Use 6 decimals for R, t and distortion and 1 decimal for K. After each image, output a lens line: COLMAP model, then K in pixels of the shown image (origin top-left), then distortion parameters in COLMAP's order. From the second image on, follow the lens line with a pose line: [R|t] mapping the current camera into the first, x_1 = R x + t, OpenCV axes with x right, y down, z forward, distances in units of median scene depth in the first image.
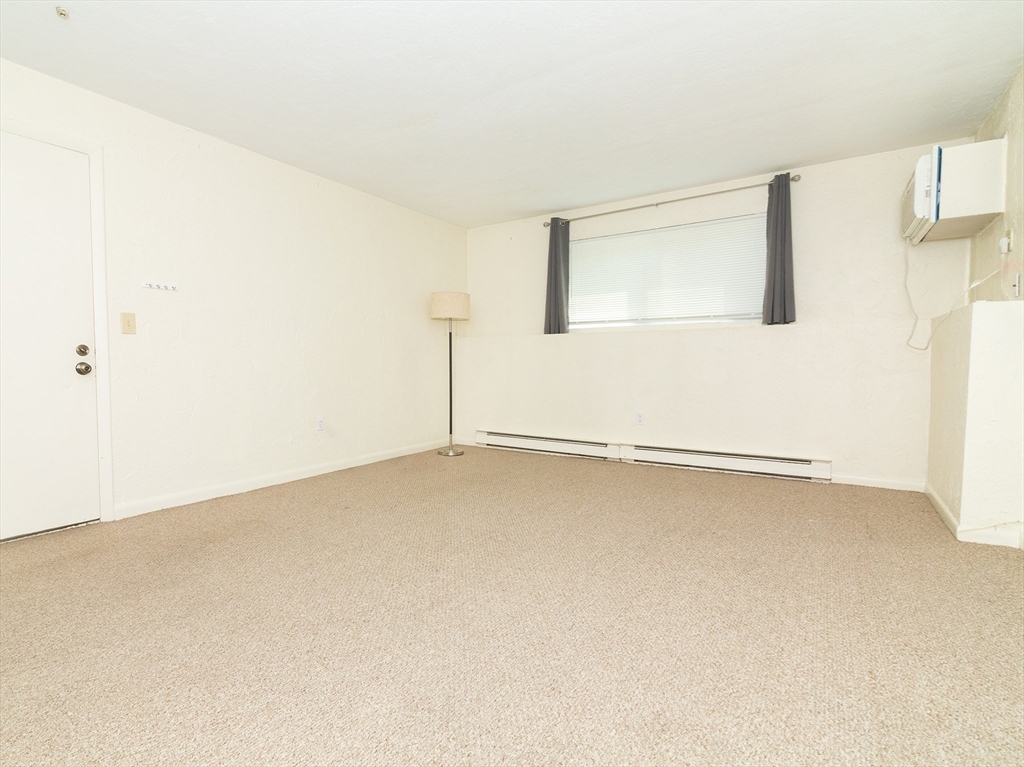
lens RADIAL K [[521.3, 0, 445.4], [0, 521.3, 386.3], [0, 0, 1]] dist [0.001436, -0.000773]
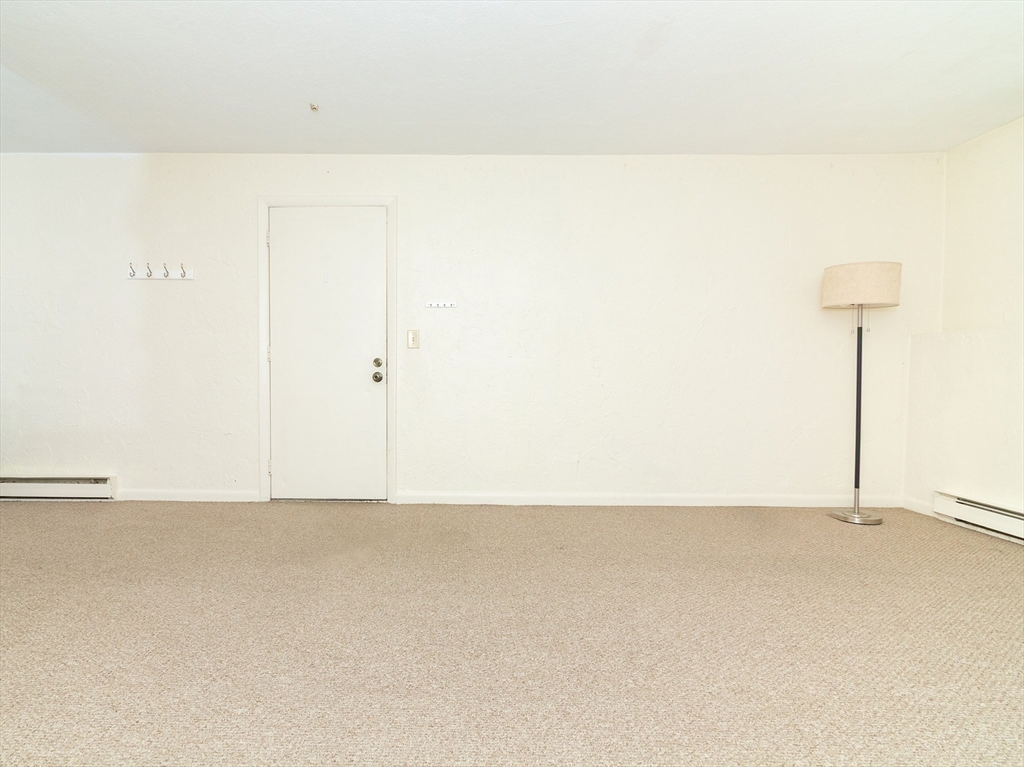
lens RADIAL K [[521.3, 0, 445.4], [0, 521.3, 386.3], [0, 0, 1]] dist [0.001436, -0.000773]
pose [[0.578237, 0.024259, -0.815508, 0.237784], [-0.042721, 0.999087, -0.000571, -0.010279], [0.814750, 0.035170, 0.578745, 0.228759]]
